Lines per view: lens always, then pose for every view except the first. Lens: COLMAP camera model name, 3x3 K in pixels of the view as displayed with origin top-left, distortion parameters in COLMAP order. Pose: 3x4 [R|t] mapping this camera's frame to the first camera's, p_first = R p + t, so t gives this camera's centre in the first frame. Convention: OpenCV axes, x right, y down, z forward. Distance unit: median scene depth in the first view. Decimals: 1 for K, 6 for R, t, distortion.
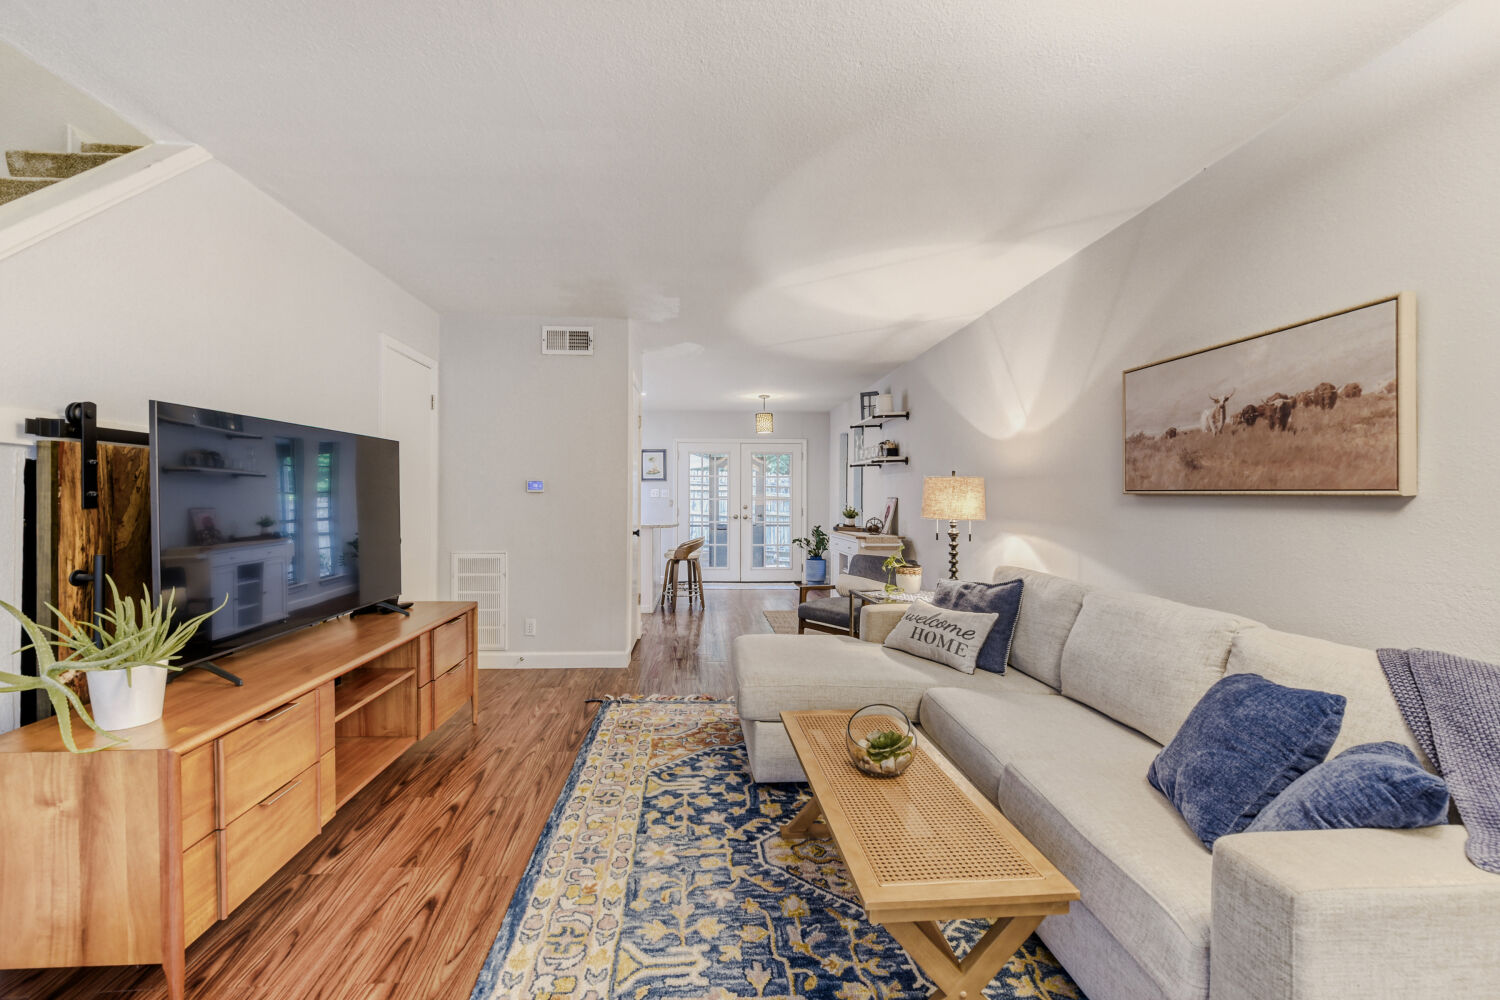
lens RADIAL K [[609.1, 0, 721.2], [0, 609.1, 503.0], [0, 0, 1]] dist [0.006025, -0.002601]
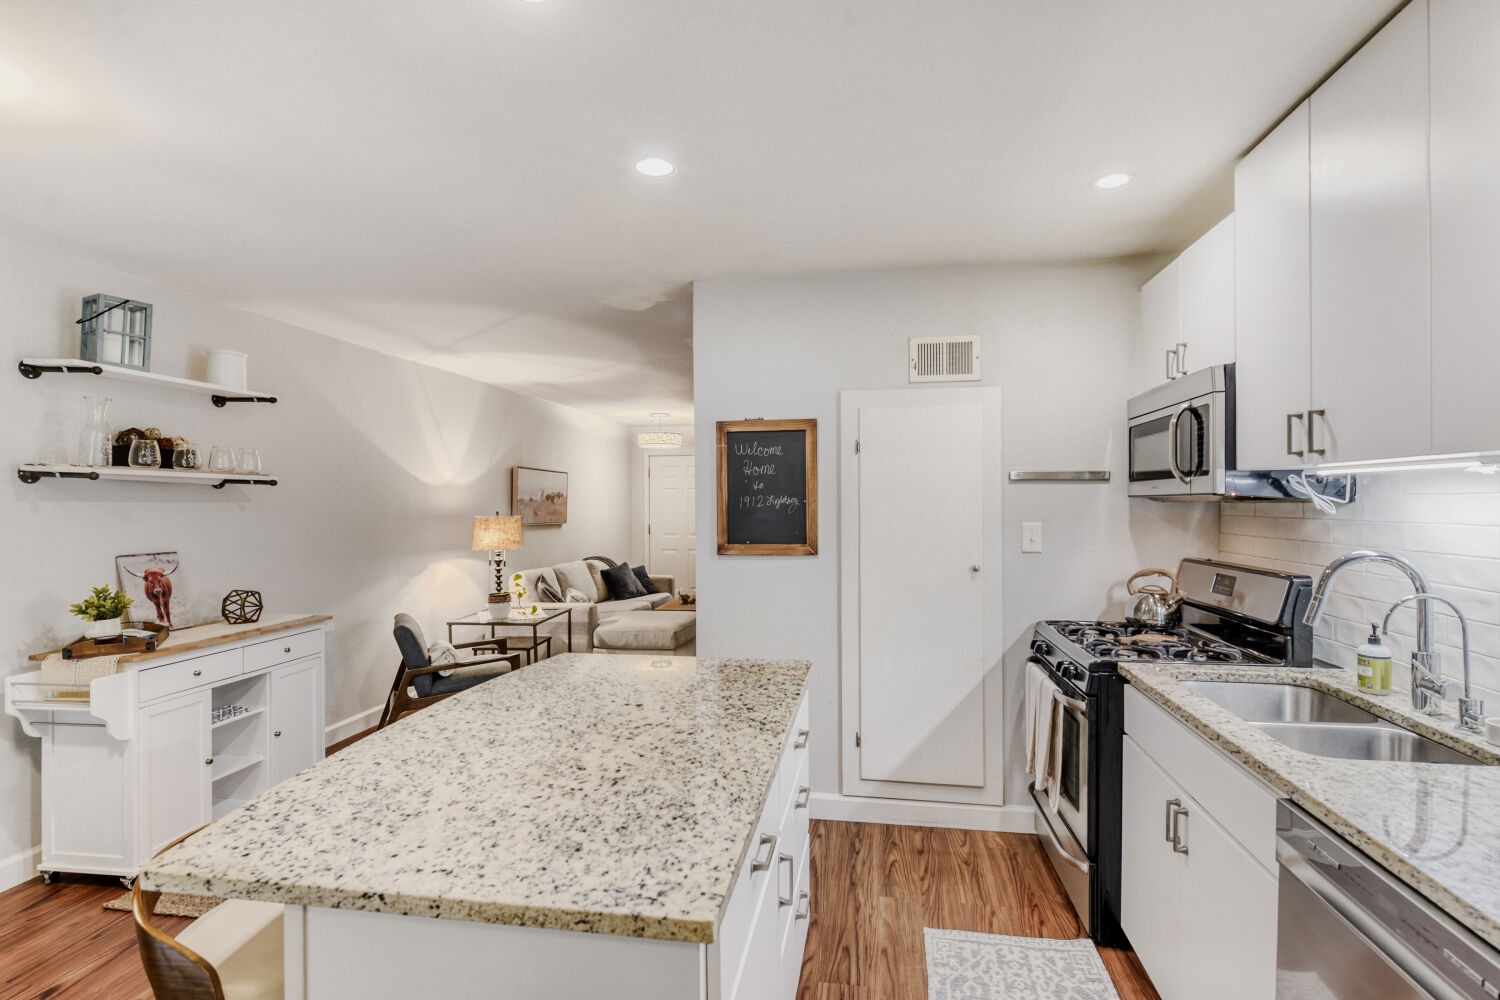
lens RADIAL K [[697.1, 0, 755.1], [0, 697.1, 501.5], [0, 0, 1]] dist [0.008047, -0.001705]
pose [[-0.975257, 0.010307, 0.220832, -0.725684], [0.012083, 0.999905, 0.006691, -0.119165], [-0.220742, 0.009193, -0.975289, 3.575072]]
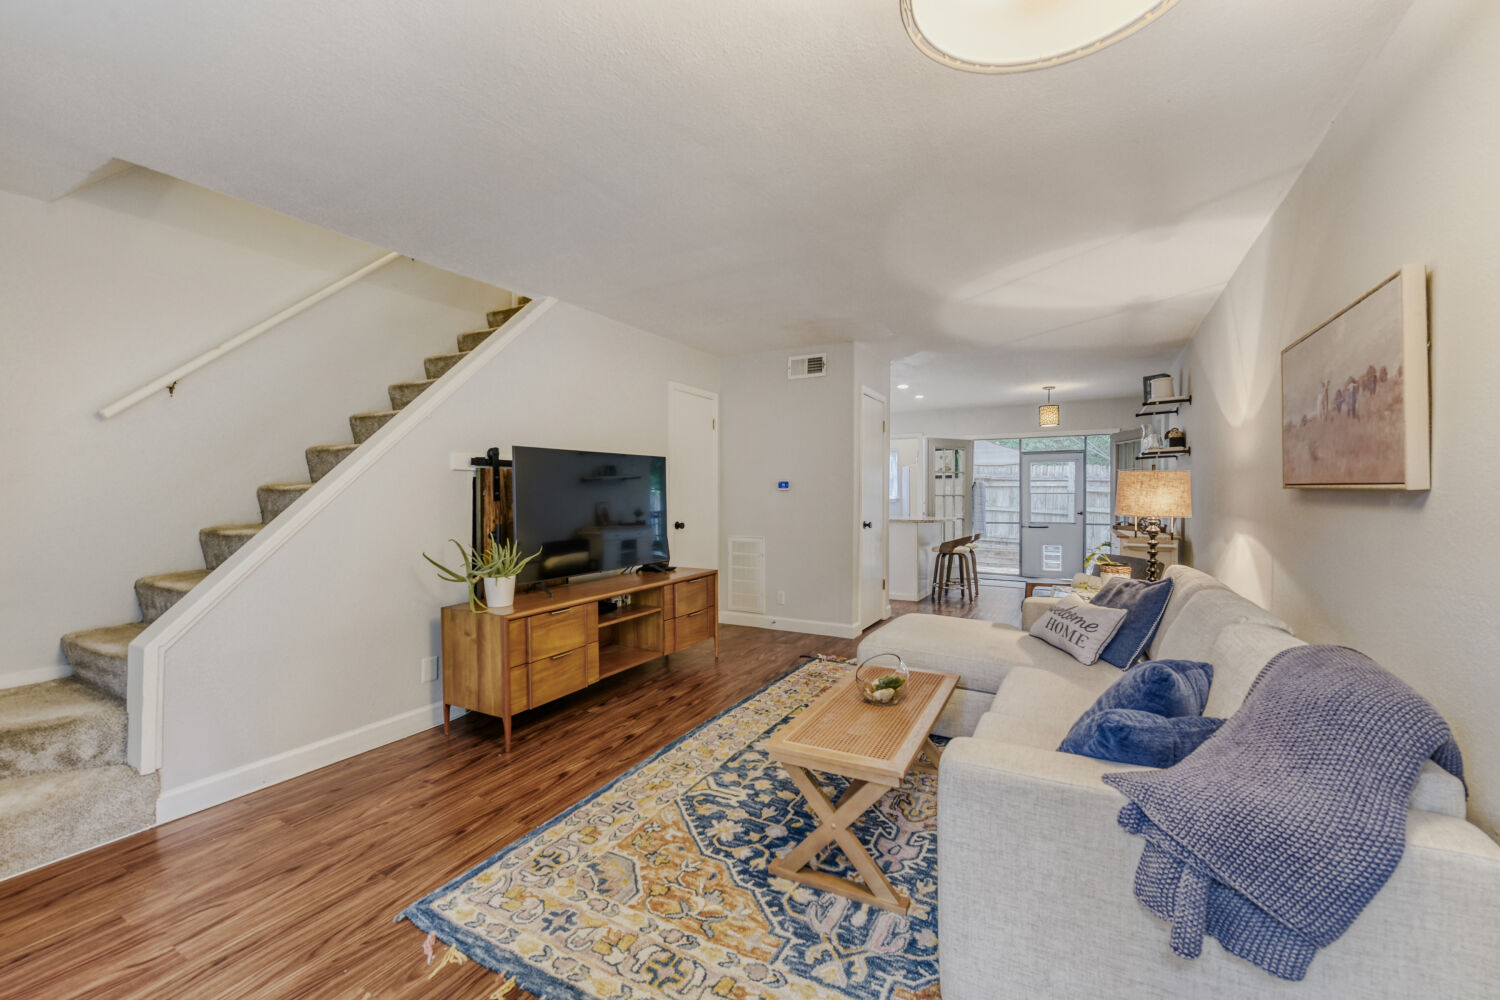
lens RADIAL K [[614.0, 0, 751.4], [0, 614.0, 506.8], [0, 0, 1]] dist [0.001115, -0.002727]
pose [[0.853069, 0.007088, -0.521750, 0.537448], [-0.000965, 0.999927, 0.012006, 0.002455], [0.521797, -0.009739, 0.853014, -0.204366]]
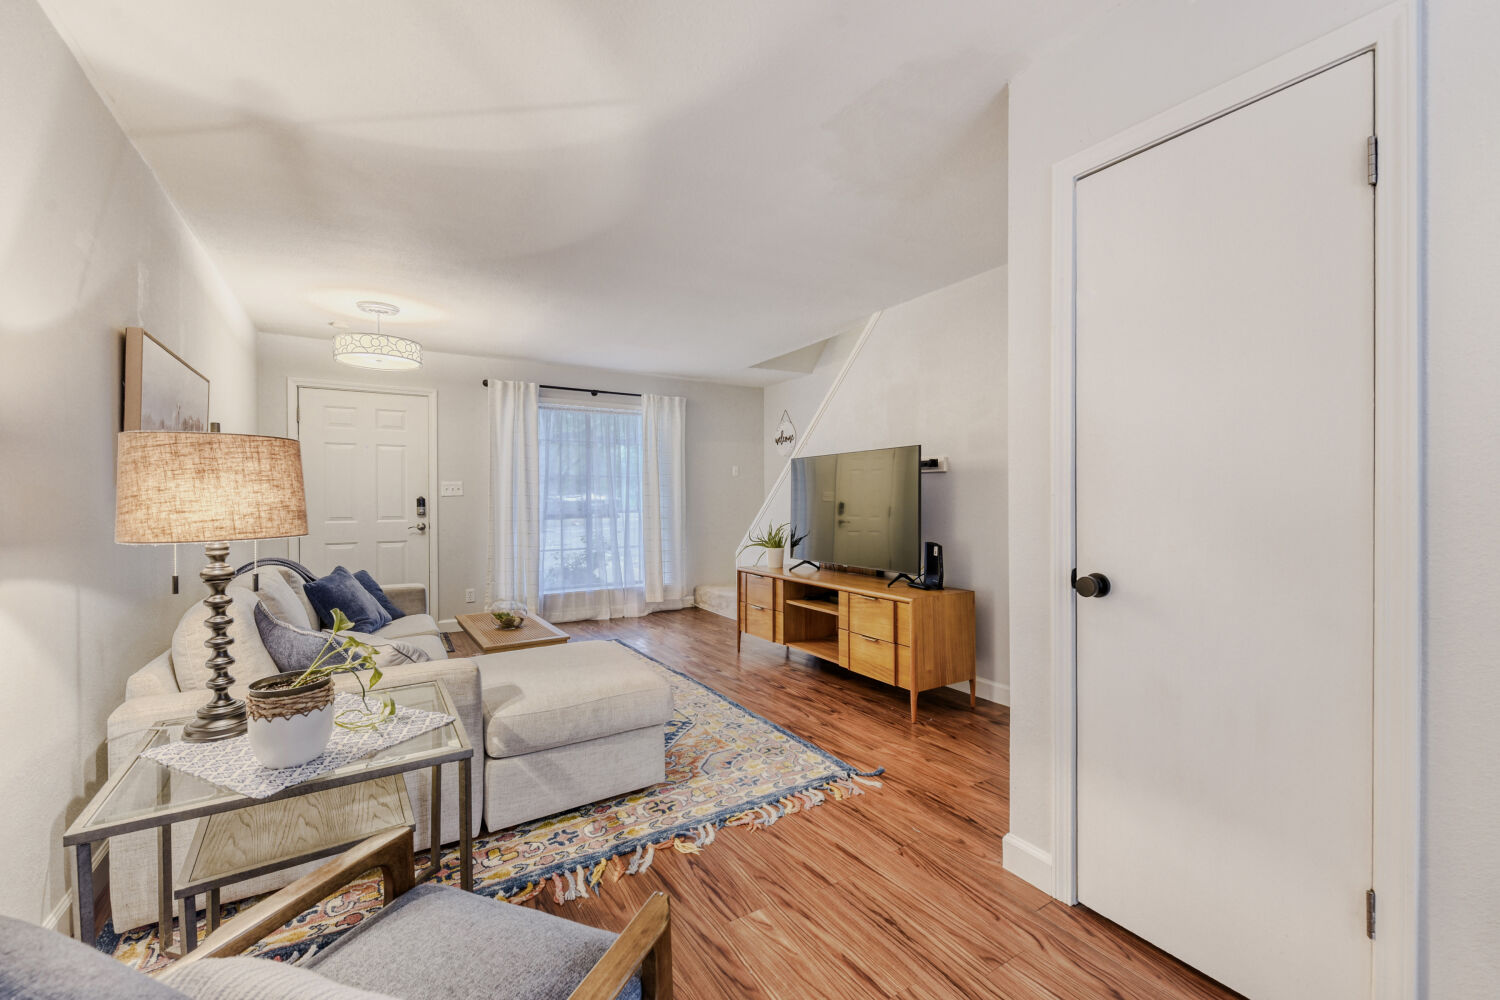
lens RADIAL K [[614.0, 0, 739.4], [0, 614.0, 498.3], [0, 0, 1]] dist [0.001115, -0.002727]
pose [[-0.879012, 0.007814, -0.476735, 0.417524], [0.001270, 0.999901, 0.014049, -0.010965], [0.476798, 0.011744, -0.878935, 2.372571]]
